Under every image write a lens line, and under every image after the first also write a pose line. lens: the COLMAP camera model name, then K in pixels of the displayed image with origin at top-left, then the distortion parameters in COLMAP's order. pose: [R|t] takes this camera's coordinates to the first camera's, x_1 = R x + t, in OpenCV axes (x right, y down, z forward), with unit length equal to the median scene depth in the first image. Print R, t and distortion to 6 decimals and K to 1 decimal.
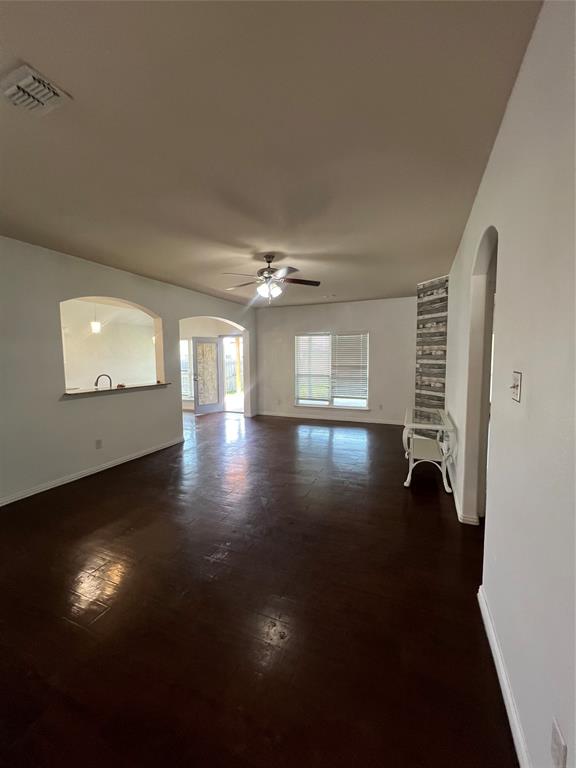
lens RADIAL K [[307.6, 0, 286.2], [0, 307.6, 382.8], [0, 0, 1]] dist [-0.002336, -0.000036]
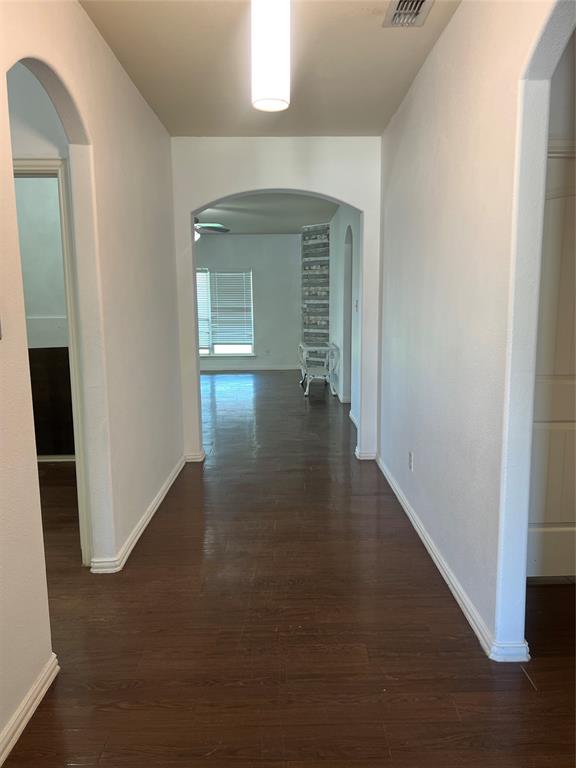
lens RADIAL K [[581.0, 0, 289.3], [0, 581.0, 384.7], [0, 0, 1]] dist [0.010234, 0.000361]
pose [[0.913600, -0.051177, 0.403381, -0.444025], [0.028904, 0.997712, 0.061116, 0.091744], [-0.405586, -0.044176, 0.912989, -0.816304]]
